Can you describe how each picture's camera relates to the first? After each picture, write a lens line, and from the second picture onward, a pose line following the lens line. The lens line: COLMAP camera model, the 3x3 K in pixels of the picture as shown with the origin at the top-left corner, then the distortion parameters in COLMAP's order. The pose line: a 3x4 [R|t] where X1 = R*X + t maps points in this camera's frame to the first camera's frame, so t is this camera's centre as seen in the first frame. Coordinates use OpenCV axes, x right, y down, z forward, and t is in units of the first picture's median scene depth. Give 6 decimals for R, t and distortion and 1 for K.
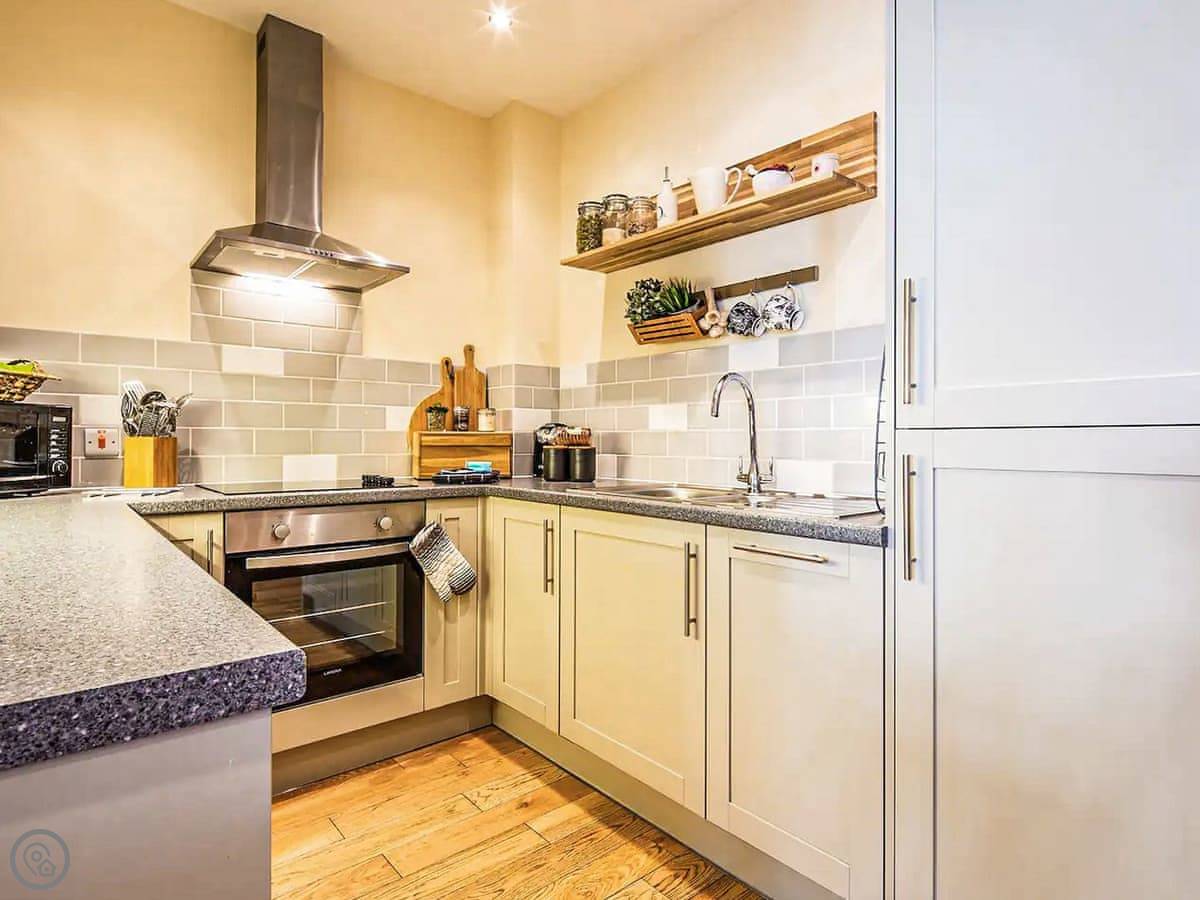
lens RADIAL K [[652.4, 0, 604.0], [0, 652.4, 444.7], [0, 0, 1]] dist [0.002085, 0.000378]
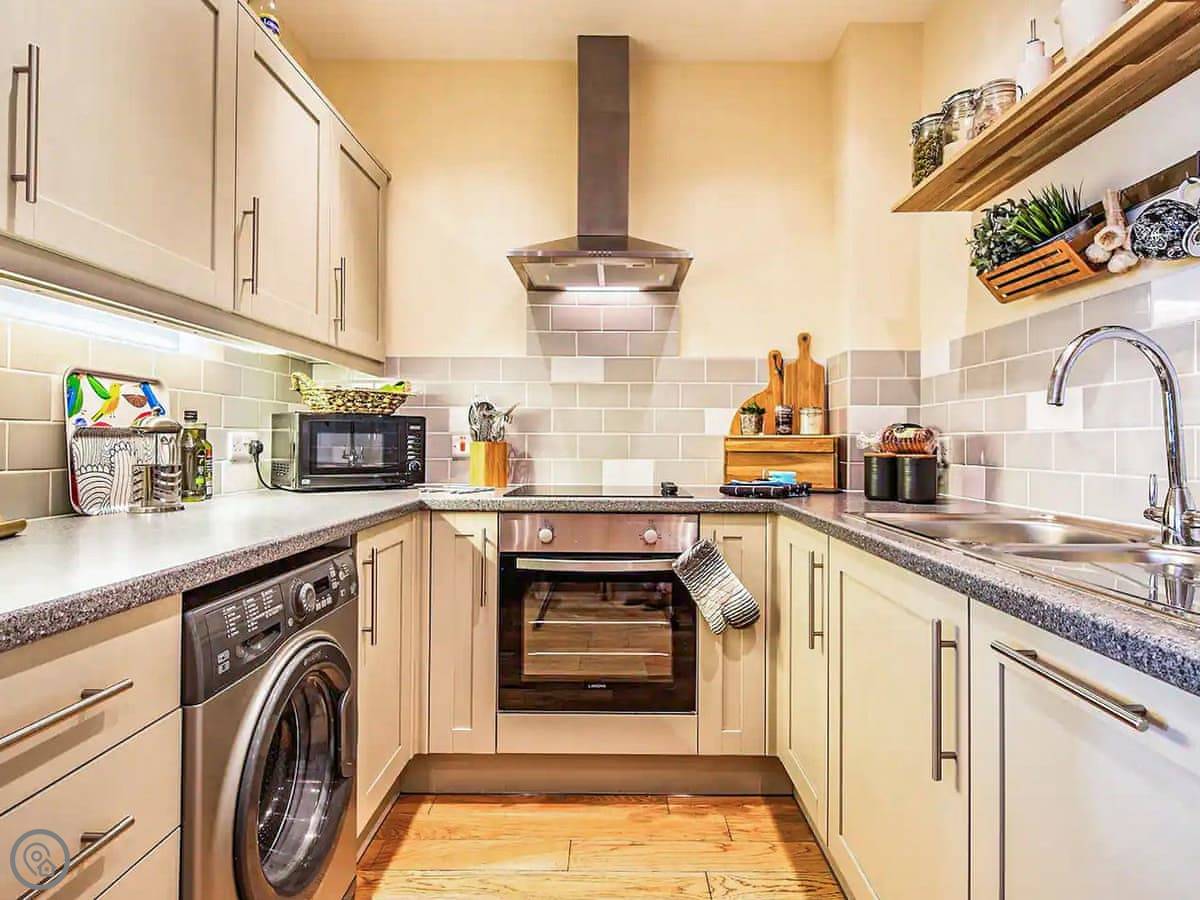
lens RADIAL K [[652.4, 0, 603.6], [0, 652.4, 442.8], [0, 0, 1]] dist [0.002085, 0.000378]
pose [[0.759932, -0.000243, -0.650003, 0.188952], [-0.007081, 0.999937, -0.008652, -0.001601], [0.649964, 0.011178, 0.759883, 0.238308]]
